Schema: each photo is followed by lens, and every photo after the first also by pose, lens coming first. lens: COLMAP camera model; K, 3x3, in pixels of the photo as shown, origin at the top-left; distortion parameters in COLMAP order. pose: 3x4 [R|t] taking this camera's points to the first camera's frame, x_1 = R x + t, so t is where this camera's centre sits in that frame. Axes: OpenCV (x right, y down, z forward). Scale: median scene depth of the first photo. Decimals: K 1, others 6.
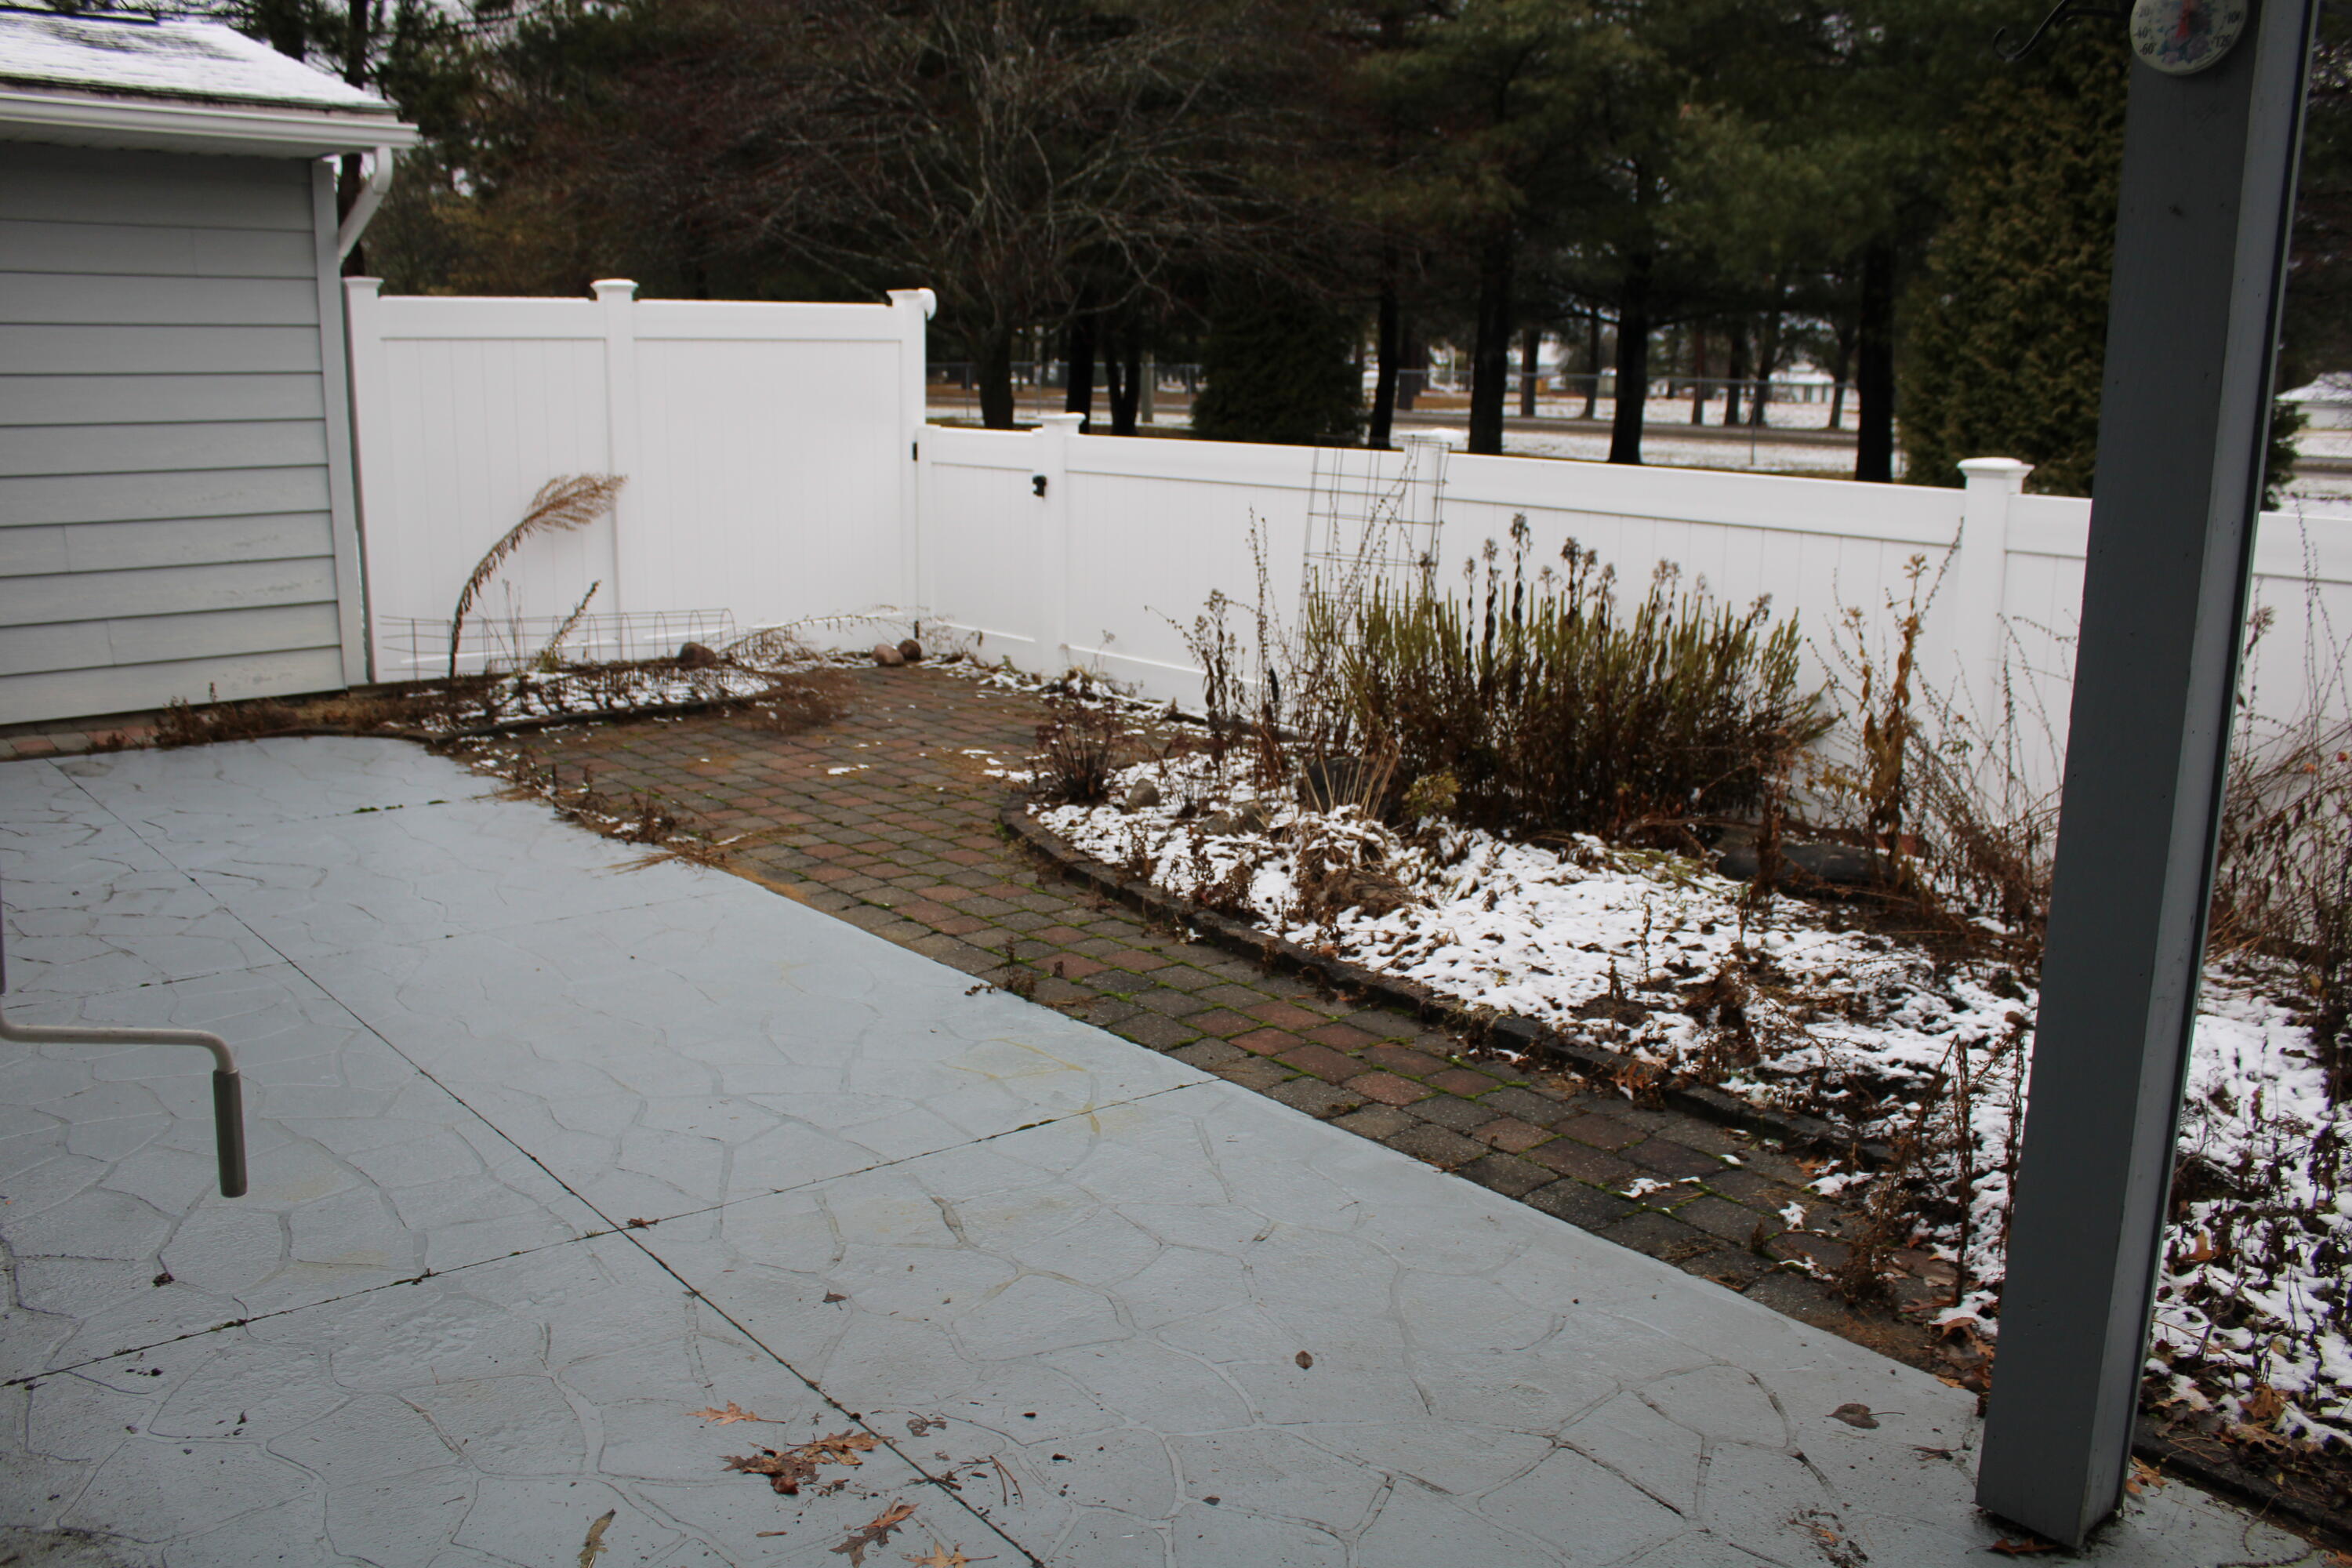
lens RADIAL K [[1951.7, 0, 1182.2], [0, 1951.7, 788.7], [0, 0, 1]] dist [-0.160525, 0.136141]
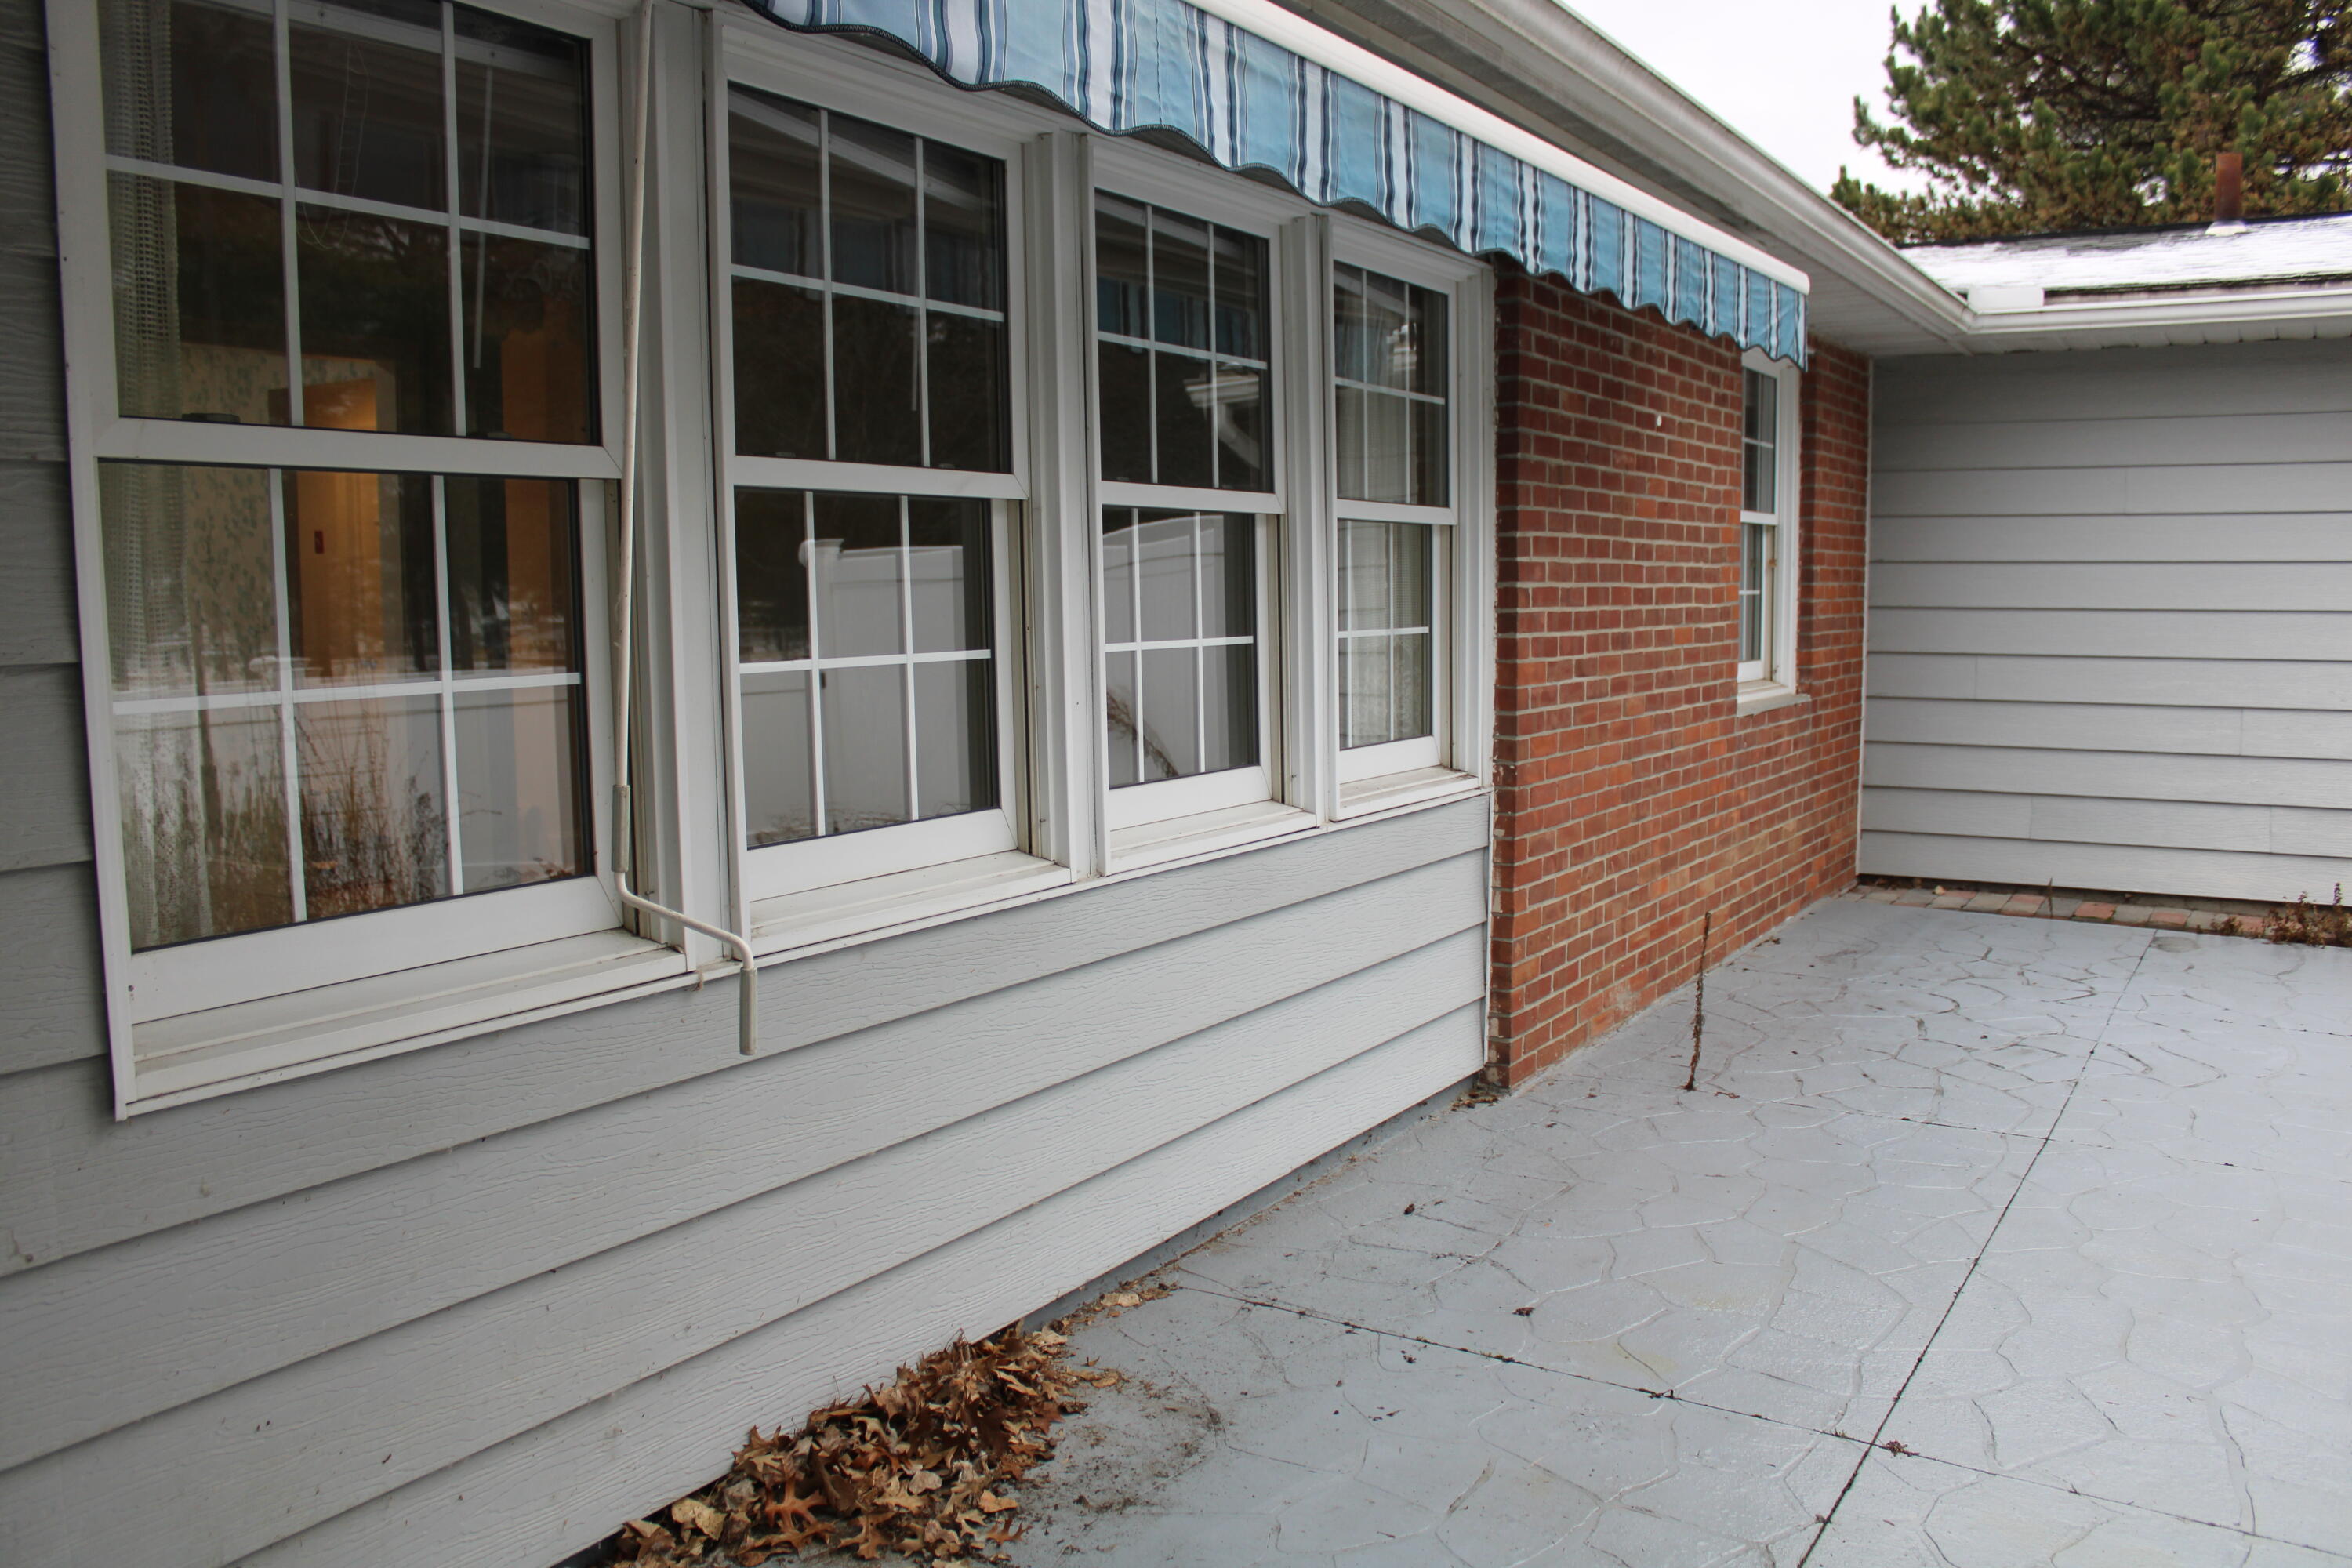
lens RADIAL K [[1951.7, 0, 1183.0], [0, 1951.7, 784.9], [0, 0, 1]] dist [-0.160525, 0.136141]
pose [[0.314475, 0.089838, -0.945005, 0.287117], [-0.194334, 0.980520, 0.028545, -0.028522], [0.929161, 0.174670, 0.325807, 0.222230]]
